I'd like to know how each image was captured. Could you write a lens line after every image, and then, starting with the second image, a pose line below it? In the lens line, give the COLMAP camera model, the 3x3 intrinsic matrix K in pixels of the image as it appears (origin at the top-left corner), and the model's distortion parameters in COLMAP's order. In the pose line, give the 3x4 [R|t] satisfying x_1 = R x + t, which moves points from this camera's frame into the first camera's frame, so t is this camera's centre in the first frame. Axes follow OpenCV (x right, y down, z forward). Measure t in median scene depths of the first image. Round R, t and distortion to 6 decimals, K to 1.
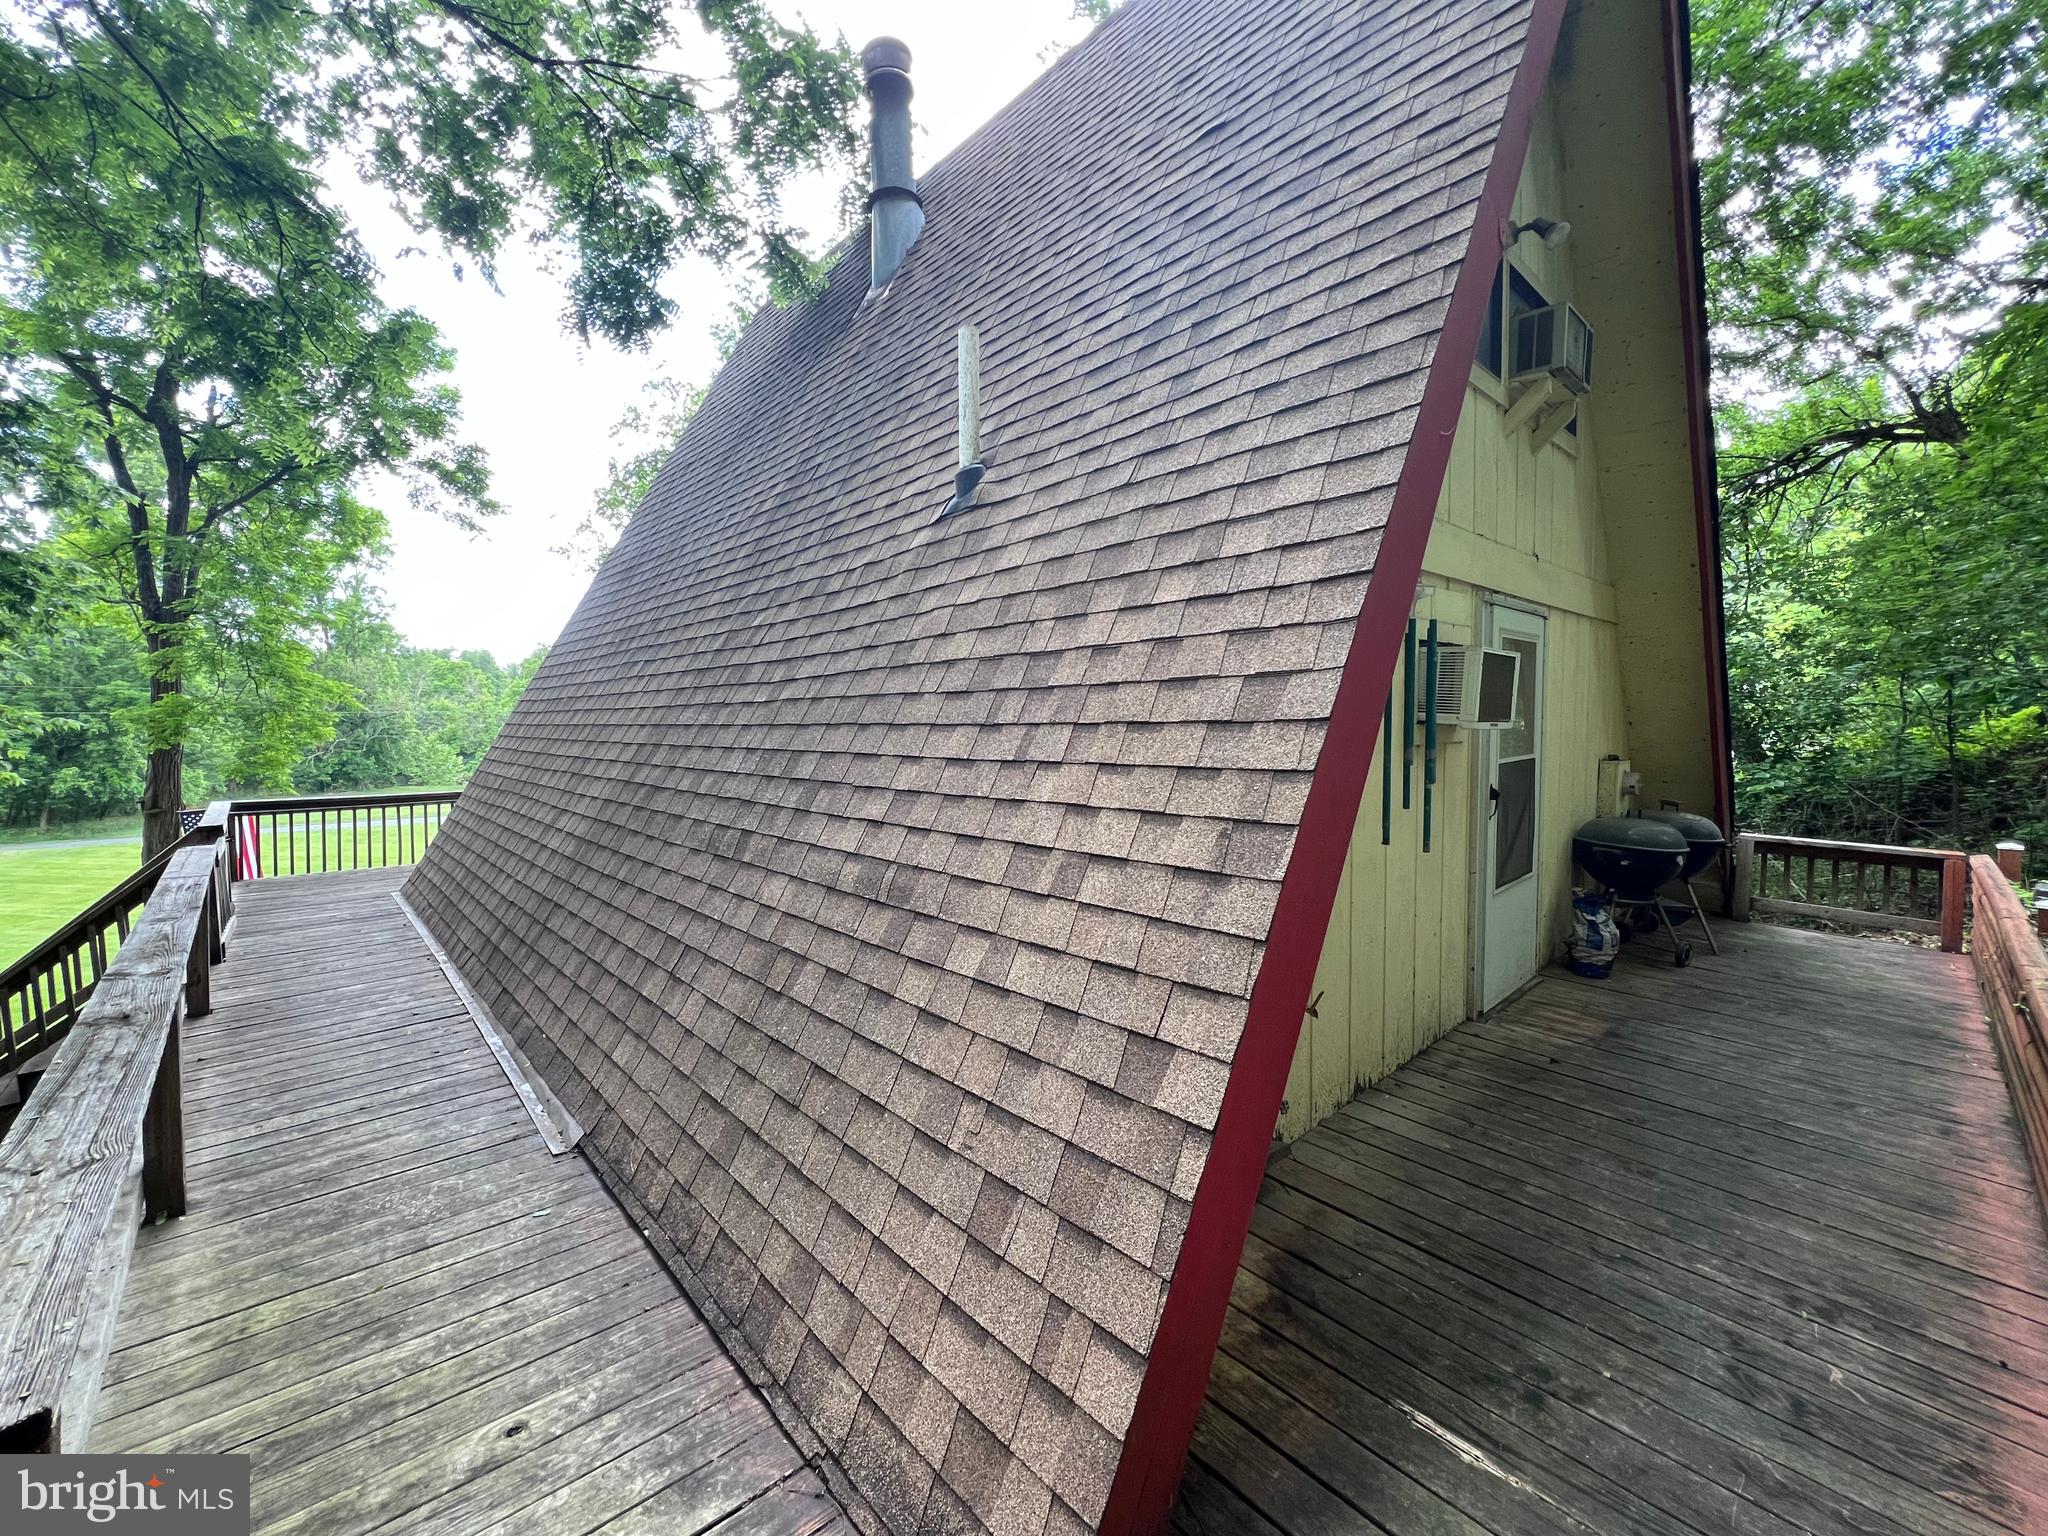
lens RADIAL K [[826.8, 0, 1014.0], [0, 826.8, 766.0], [0, 0, 1]] dist [-0.004140, 0.000939]
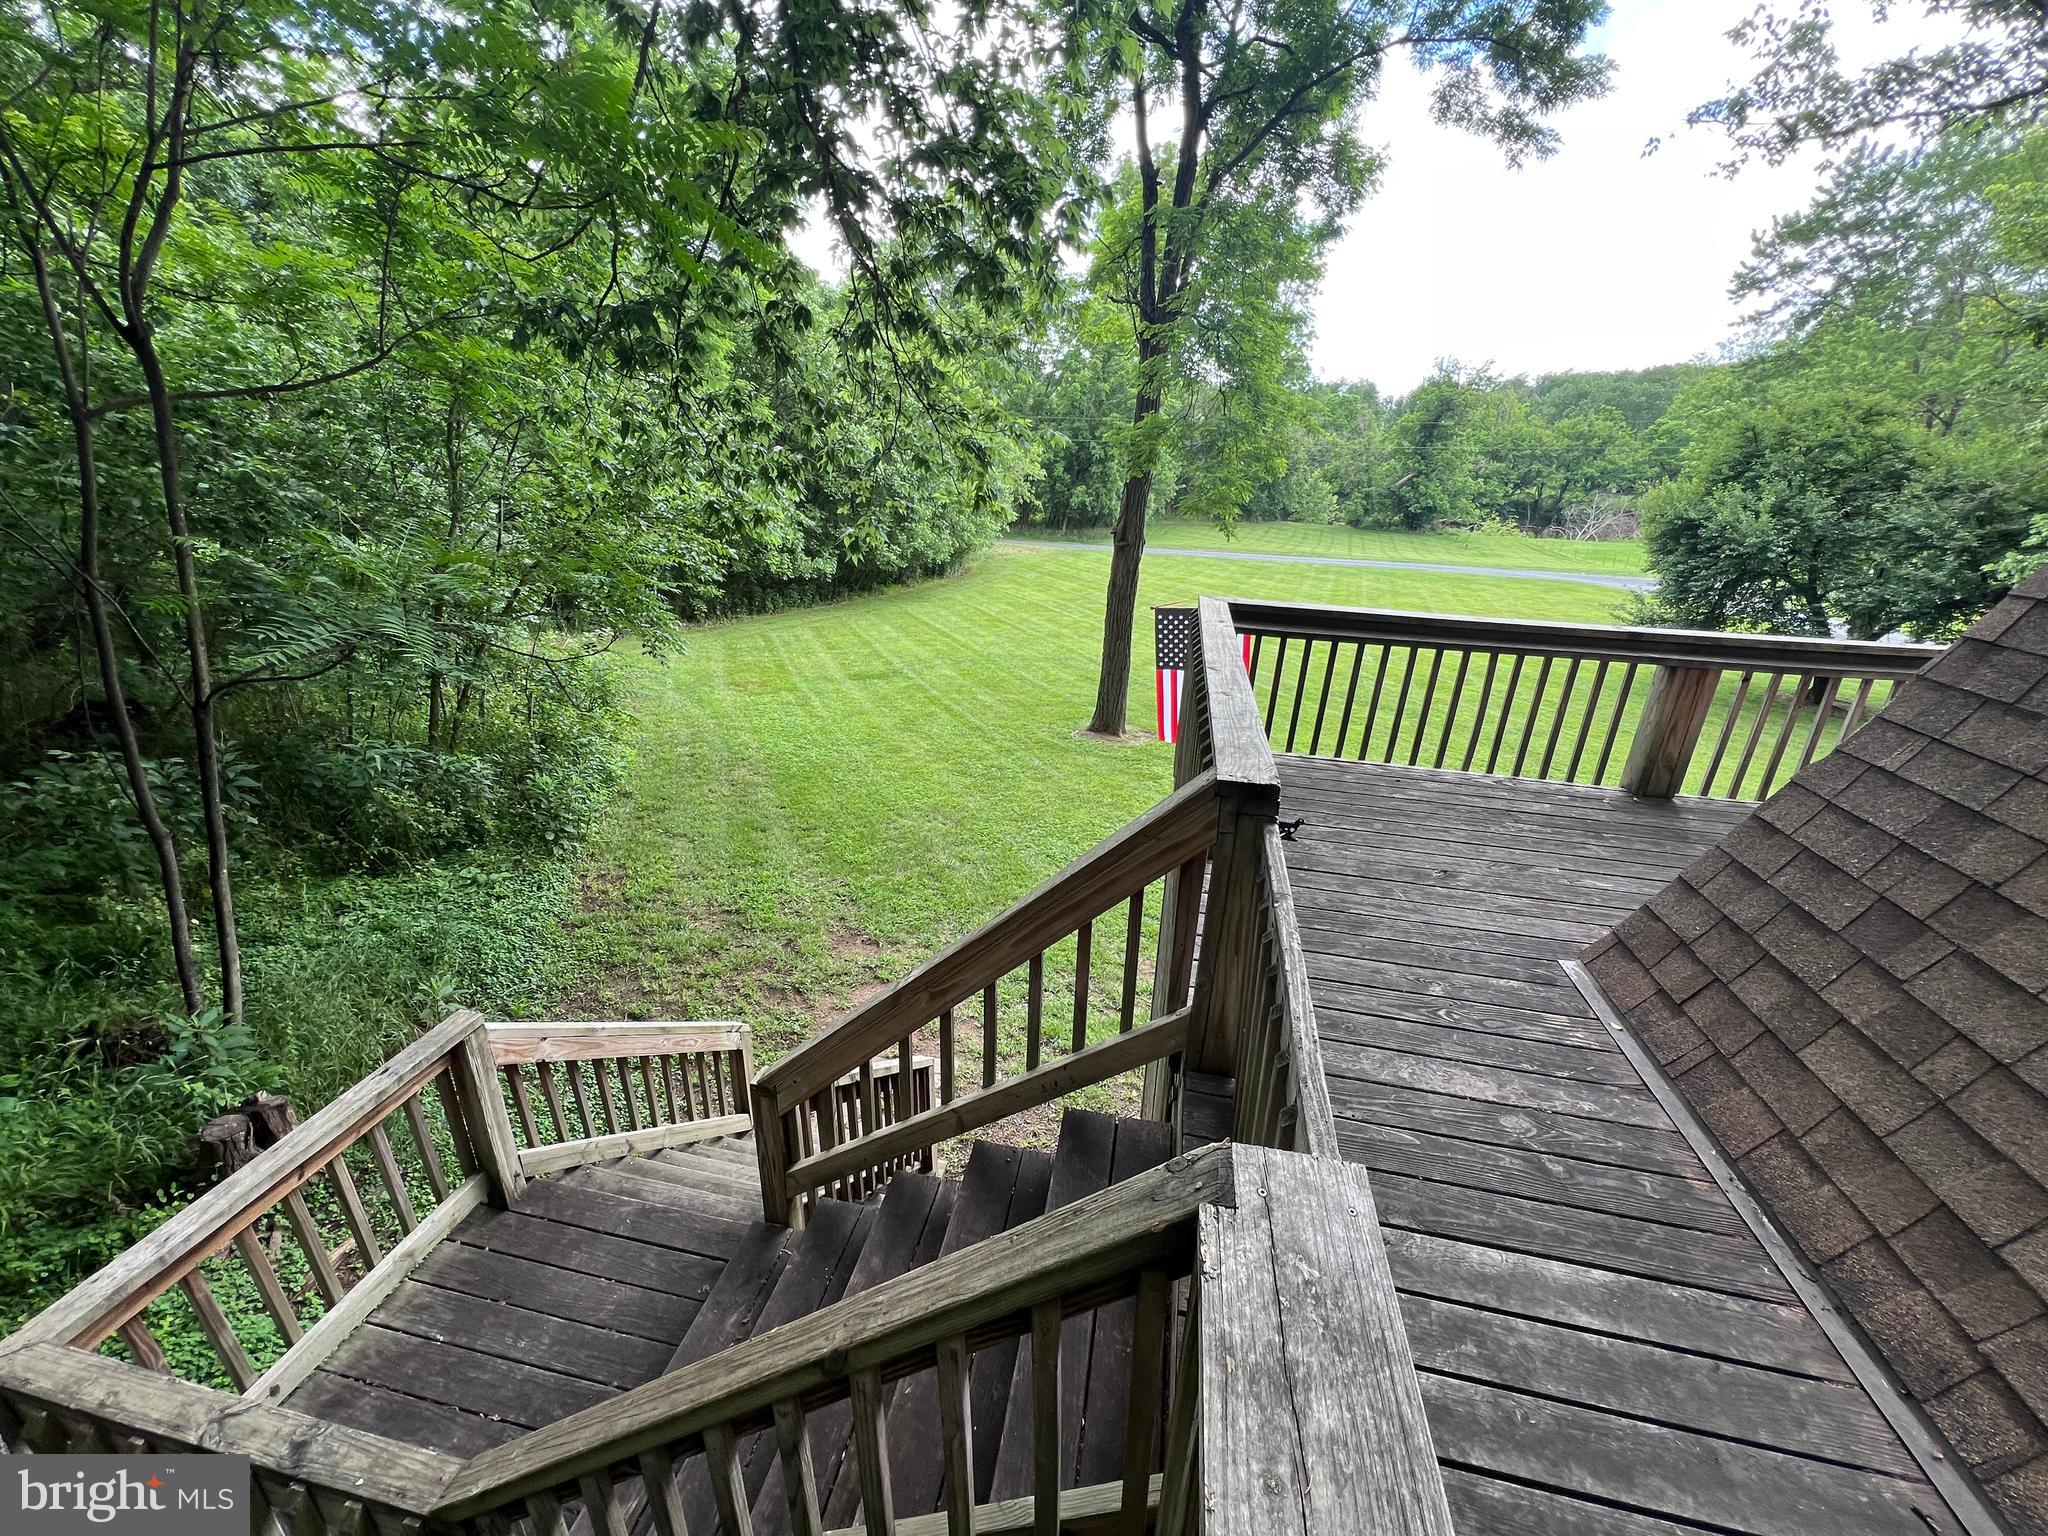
lens RADIAL K [[826.8, 0, 1016.9], [0, 826.8, 761.1], [0, 0, 1]] dist [-0.004140, 0.000939]
pose [[0.594268, 0.306058, -0.743756, -0.257424], [-0.078928, 0.942492, 0.324774, -0.008631], [0.800385, -0.134299, 0.584250, 0.242984]]
